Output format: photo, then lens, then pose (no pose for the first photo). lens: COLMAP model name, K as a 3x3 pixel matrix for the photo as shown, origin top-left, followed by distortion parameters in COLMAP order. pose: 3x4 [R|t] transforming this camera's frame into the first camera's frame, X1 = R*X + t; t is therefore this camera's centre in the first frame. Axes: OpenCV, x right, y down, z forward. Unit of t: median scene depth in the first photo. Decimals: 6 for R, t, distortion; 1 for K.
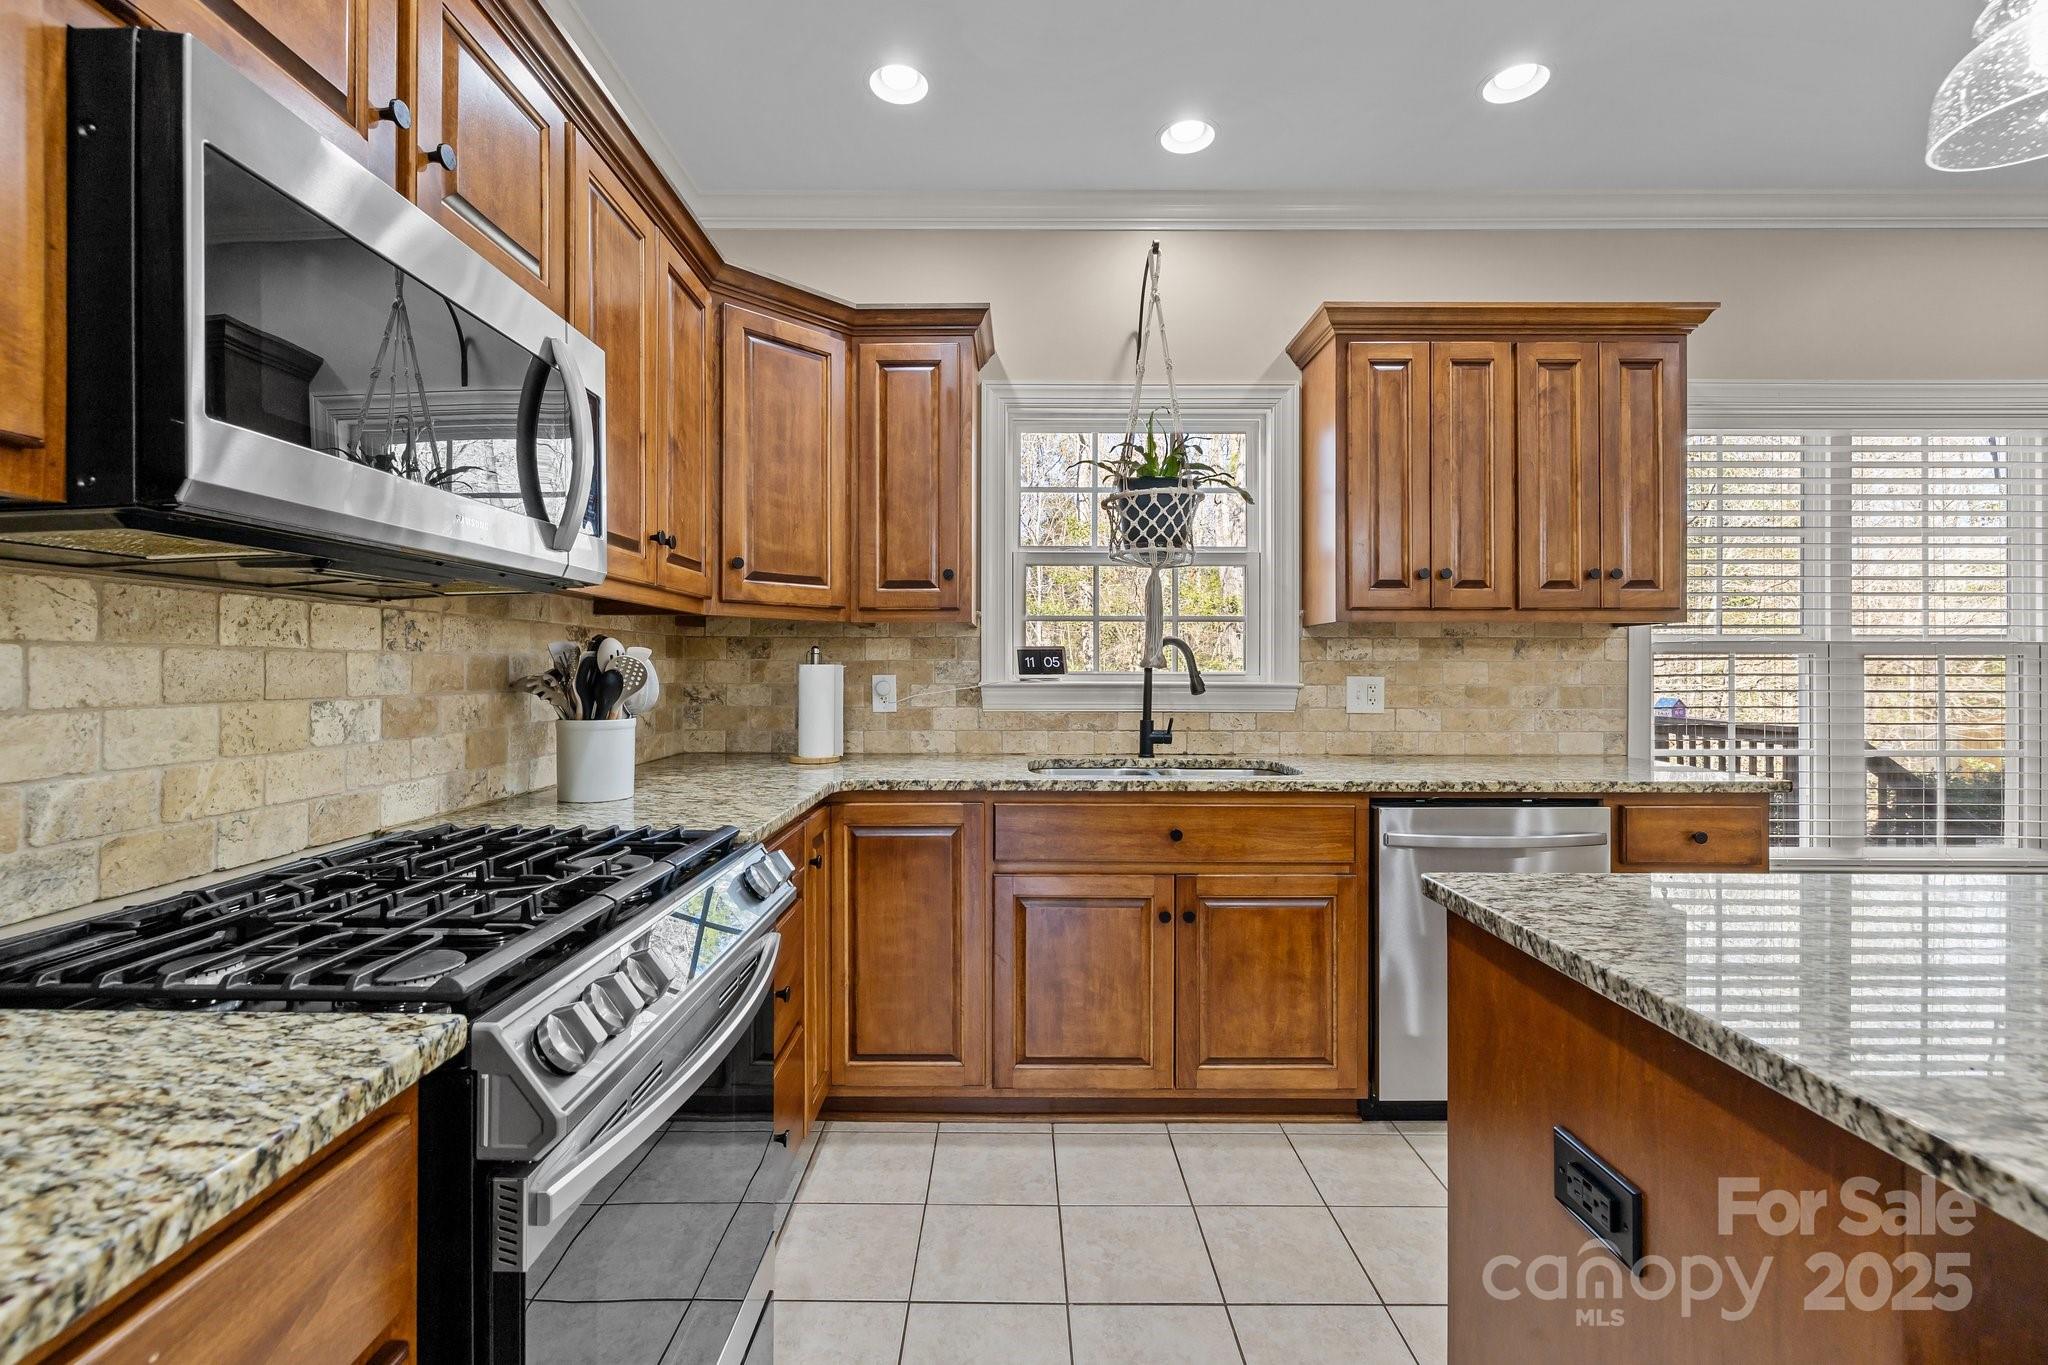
lens RADIAL K [[863.4, 0, 1008.4], [0, 863.4, 663.3], [0, 0, 1]] dist [-0.004578, -0.000906]
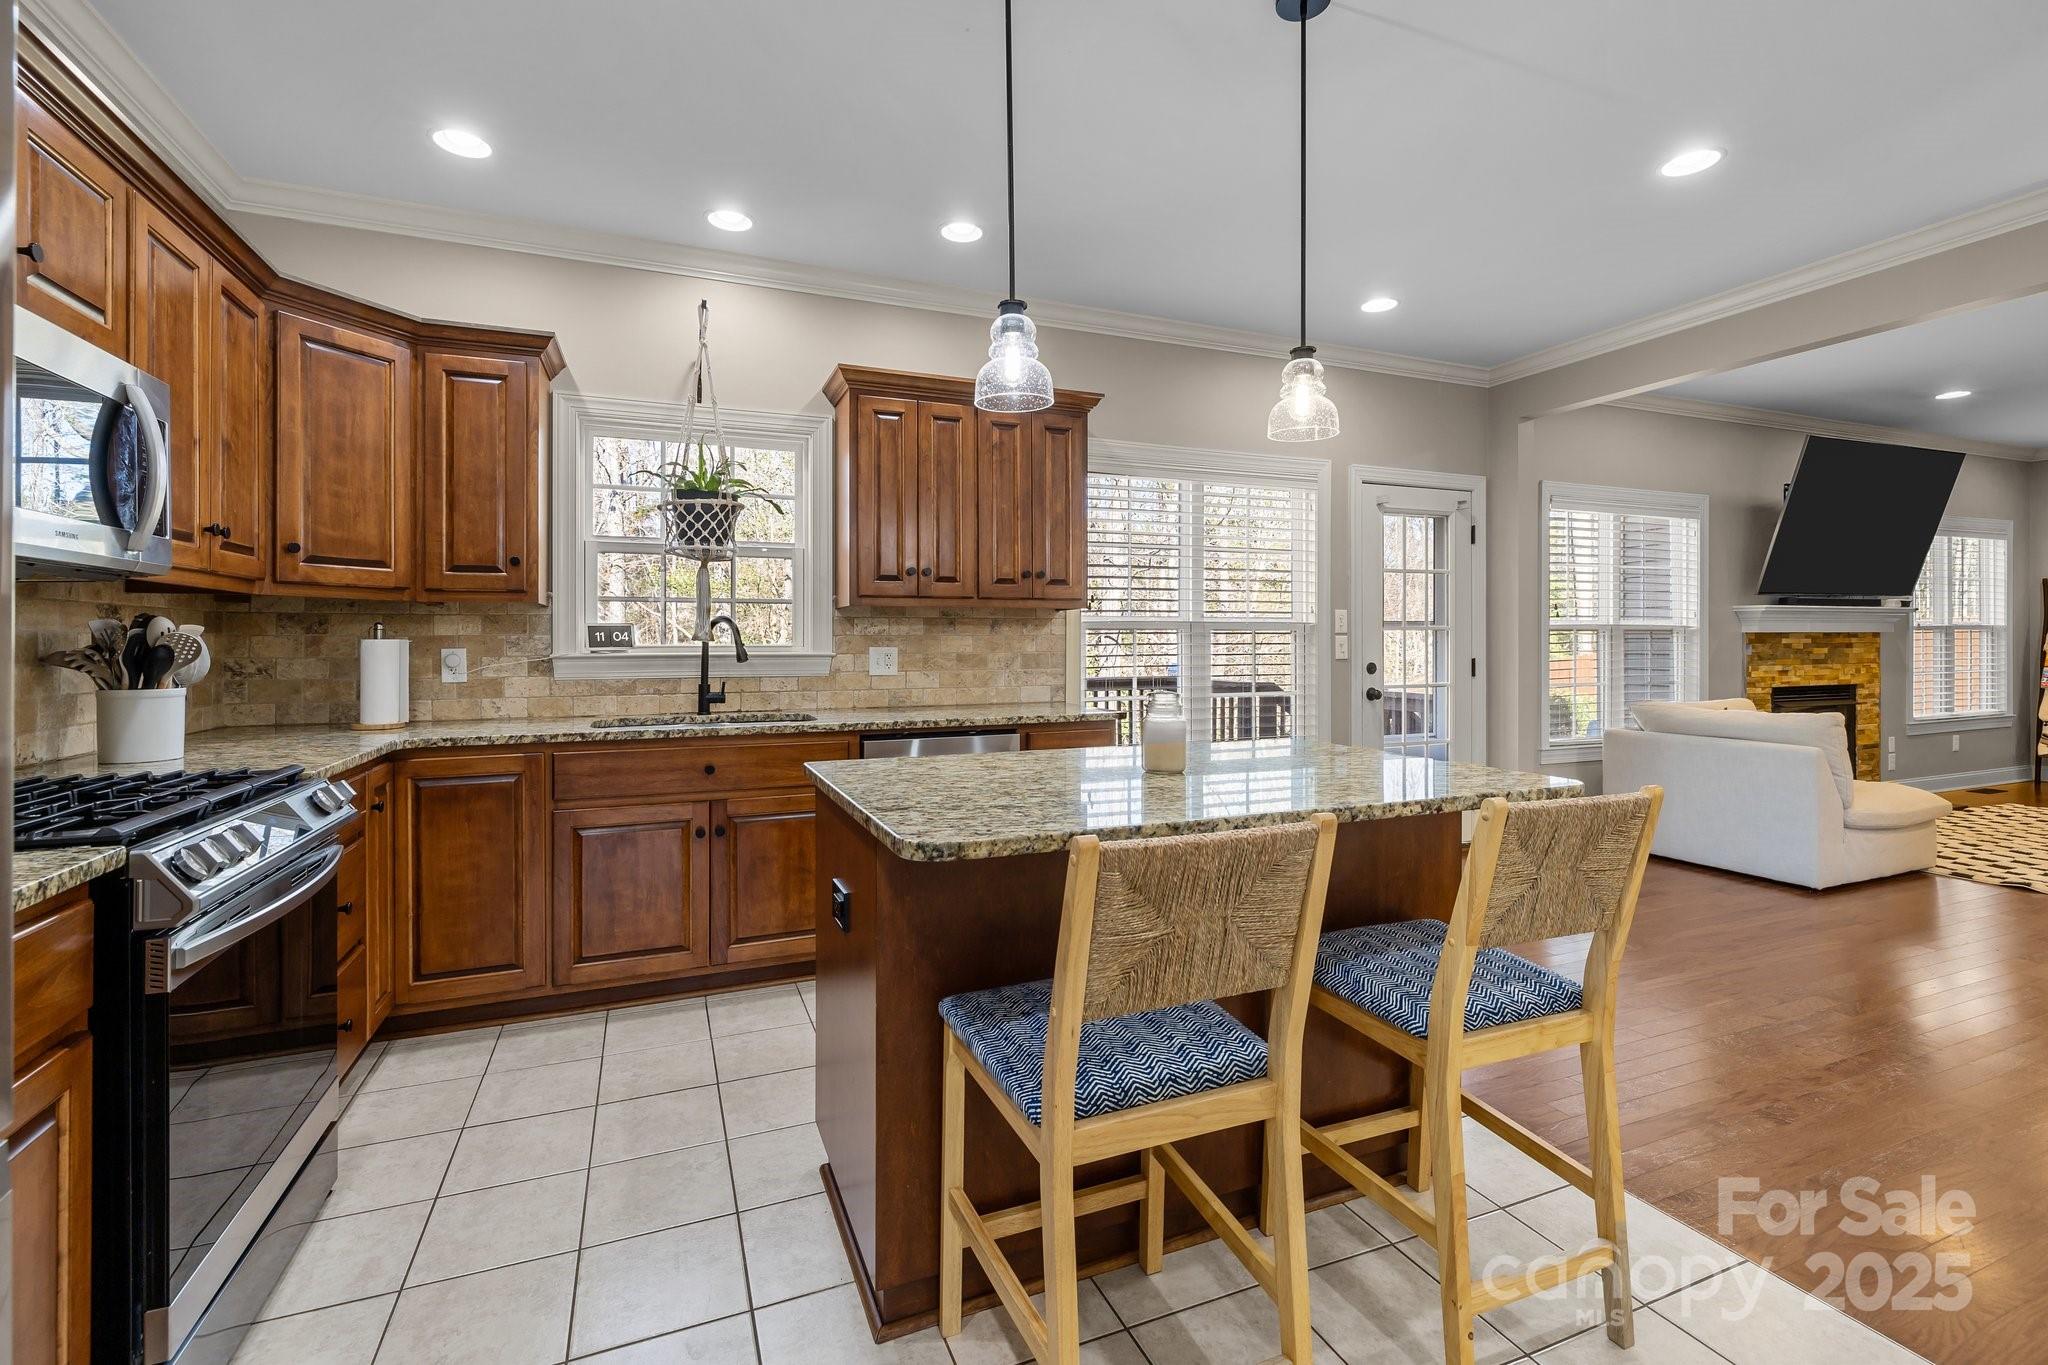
lens RADIAL K [[904.3, 0, 1024.1], [0, 904.3, 635.7], [0, 0, 1]] dist [-0.003305, 0.000872]
pose [[0.922924, -0.001707, 0.384978, 0.103626], [0.001759, 0.999998, 0.000216, -0.002216], [-0.384978, 0.000478, 0.922926, -0.422781]]
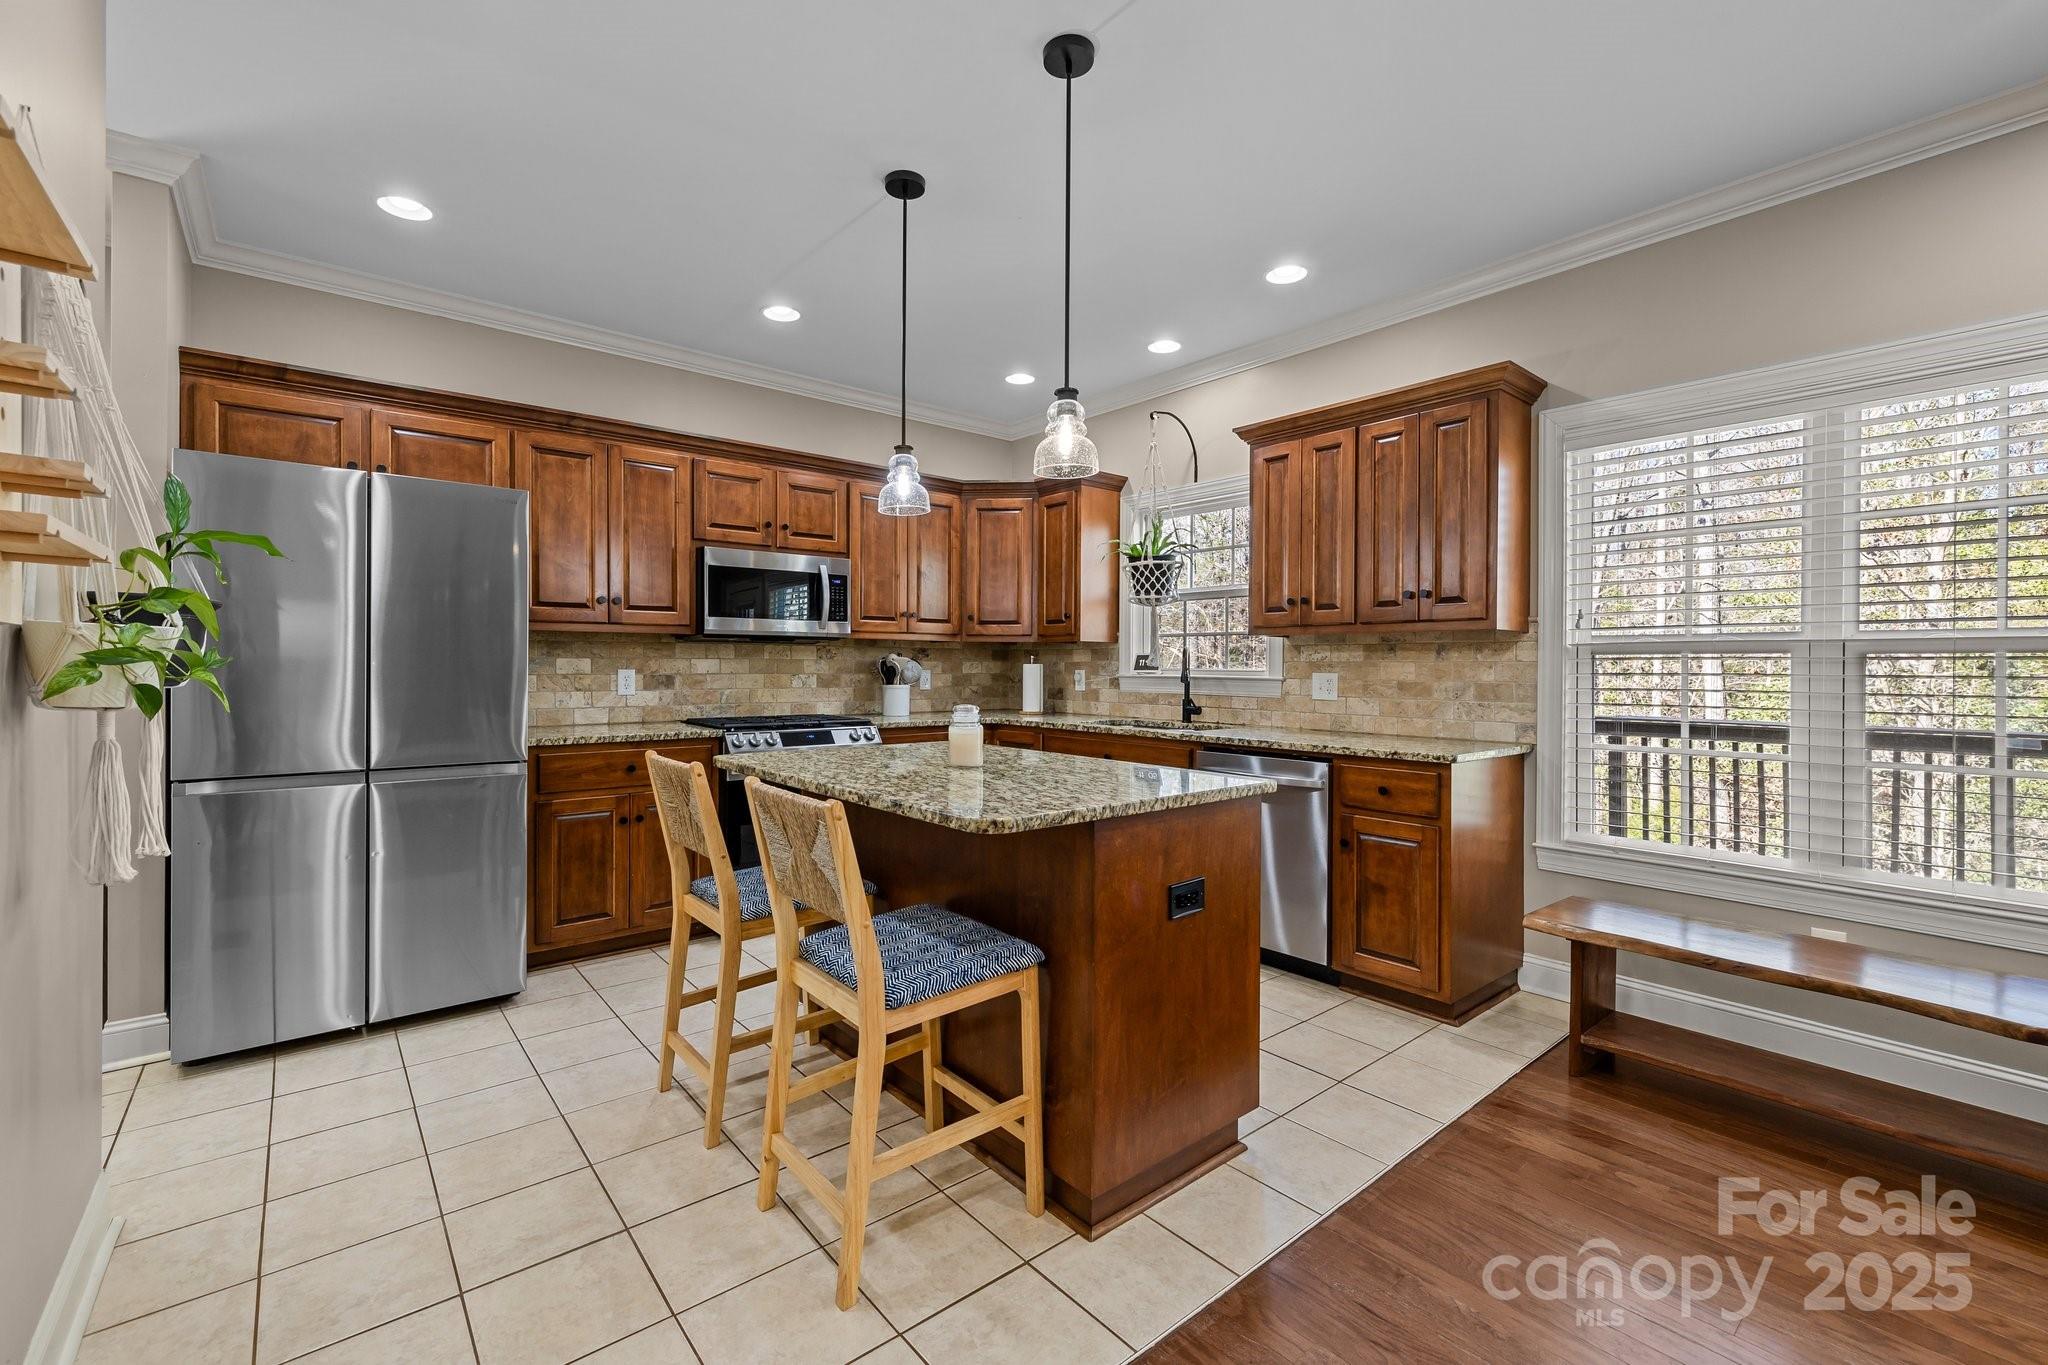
lens RADIAL K [[863.4, 0, 1011.4], [0, 863.4, 664.0], [0, 0, 1]] dist [-0.004578, -0.000906]
pose [[0.642714, 0.000262, -0.766107, 1.407958], [-0.000461, 1.000000, -0.000045, 0.001496], [0.766106, 0.000382, 0.642714, -0.321535]]
